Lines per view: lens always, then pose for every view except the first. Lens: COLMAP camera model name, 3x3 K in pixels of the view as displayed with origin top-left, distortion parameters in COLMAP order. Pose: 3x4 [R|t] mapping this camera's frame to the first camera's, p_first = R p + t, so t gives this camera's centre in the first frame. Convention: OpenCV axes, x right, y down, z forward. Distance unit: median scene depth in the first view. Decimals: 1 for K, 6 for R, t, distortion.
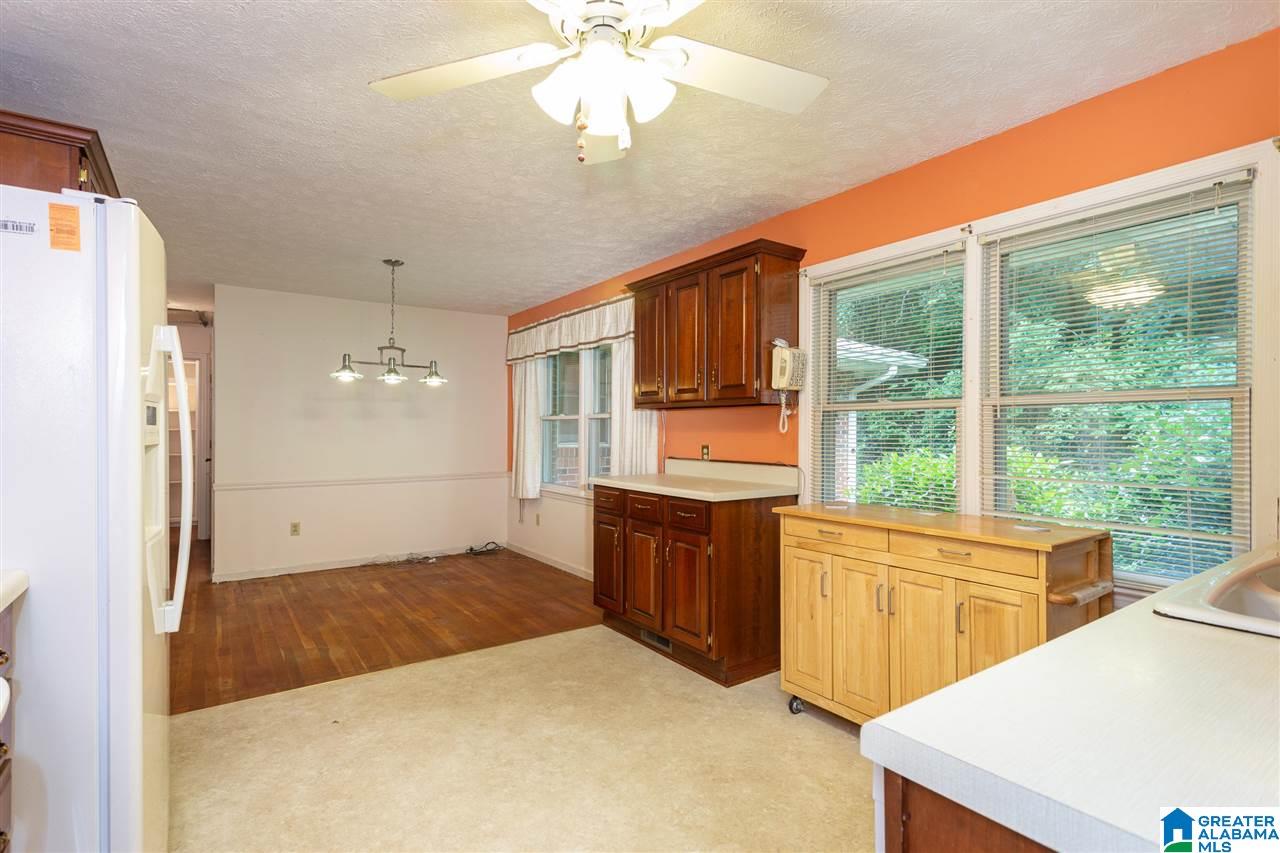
lens RADIAL K [[616.6, 0, 641.7], [0, 616.6, 441.3], [0, 0, 1]] dist [0.023211, 0.000486]
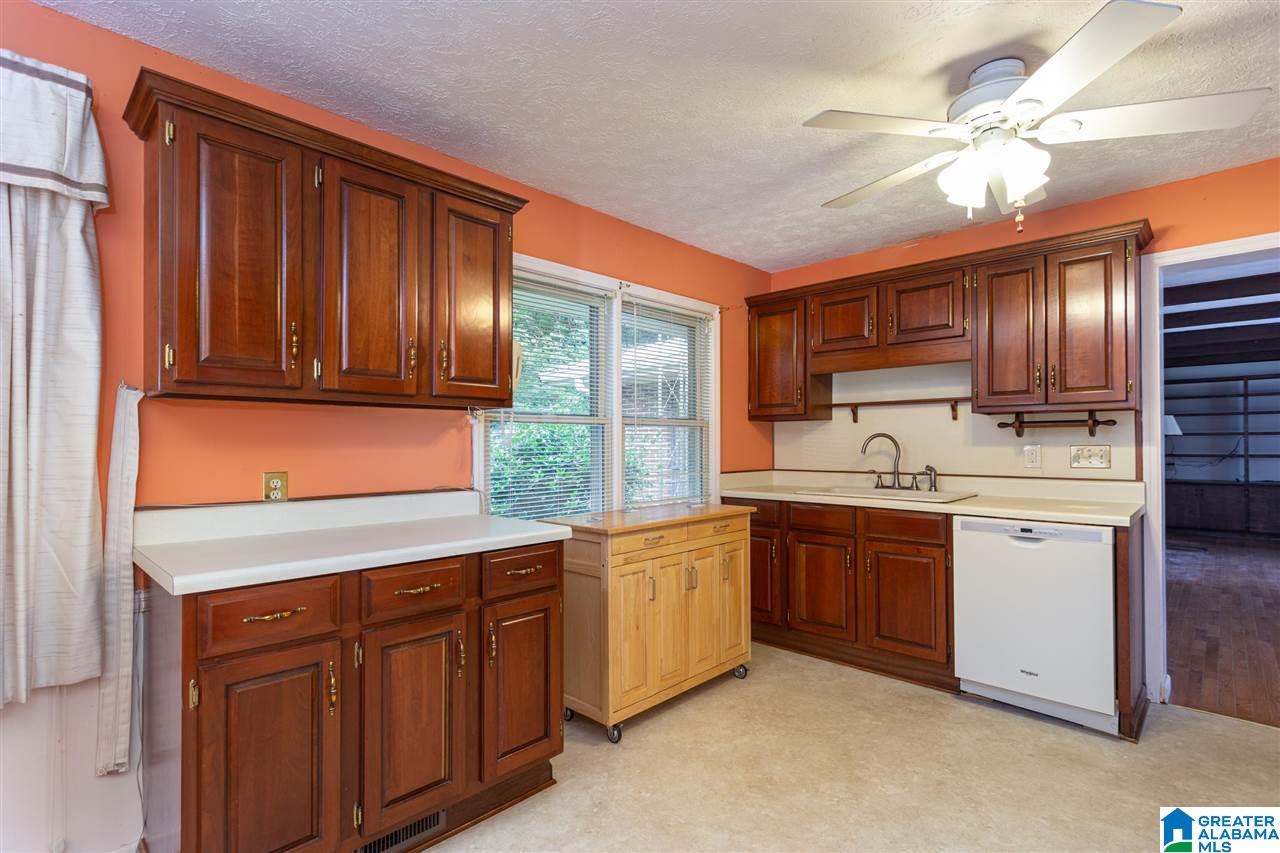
lens RADIAL K [[616.6, 0, 641.7], [0, 616.6, 441.3], [0, 0, 1]] dist [0.023211, 0.000486]
pose [[-0.192884, 0.001967, 0.981220, -0.564507], [0.016642, 0.999861, 0.001267, -0.017525], [-0.981080, 0.016574, -0.192890, 0.931271]]
